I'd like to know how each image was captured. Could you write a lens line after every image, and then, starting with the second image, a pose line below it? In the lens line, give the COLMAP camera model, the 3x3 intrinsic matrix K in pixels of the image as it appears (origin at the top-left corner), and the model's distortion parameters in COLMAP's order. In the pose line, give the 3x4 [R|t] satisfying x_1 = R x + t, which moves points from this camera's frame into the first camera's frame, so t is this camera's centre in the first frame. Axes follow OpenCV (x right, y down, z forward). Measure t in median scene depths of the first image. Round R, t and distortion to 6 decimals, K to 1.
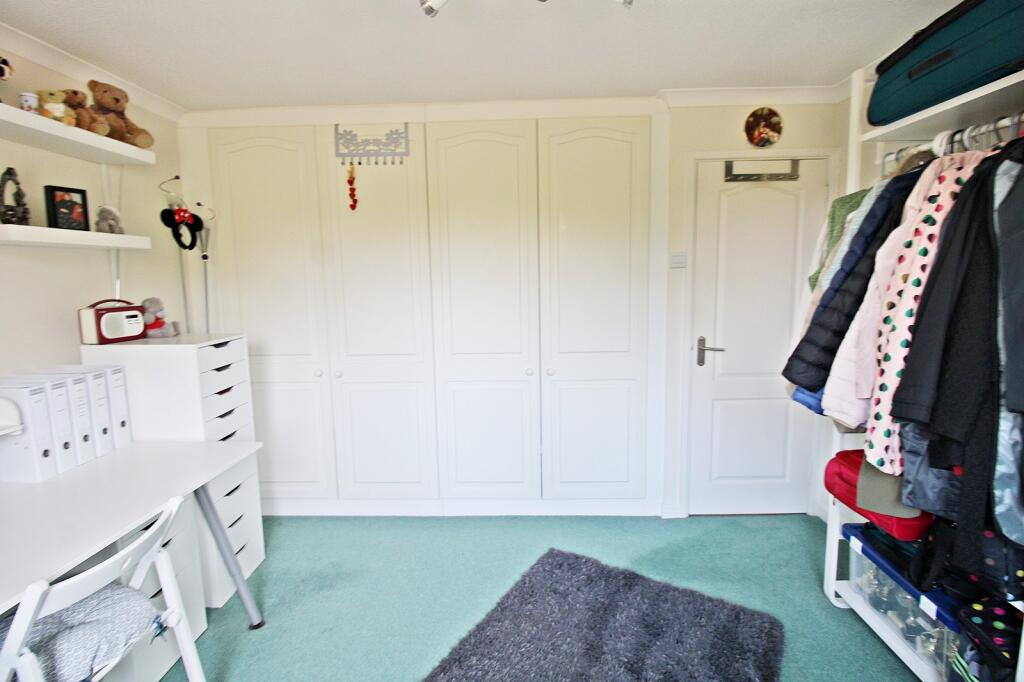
lens RADIAL K [[489.9, 0, 513.6], [0, 489.9, 327.6], [0, 0, 1]] dist [-0.000524, -0.012114]
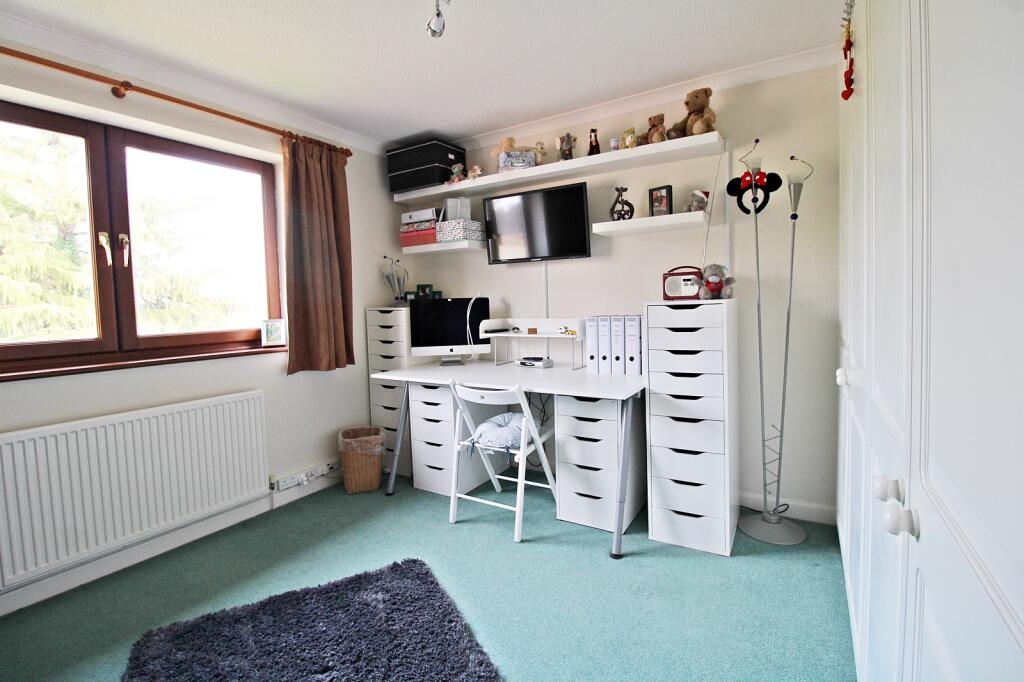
lens RADIAL K [[489.9, 0, 513.6], [0, 489.9, 327.6], [0, 0, 1]] dist [-0.000524, -0.012114]
pose [[-0.492727, 0.077389, -0.866736, 0.511382], [-0.054834, 0.991297, 0.119683, -0.027114], [0.868455, 0.106497, -0.484195, 1.250180]]
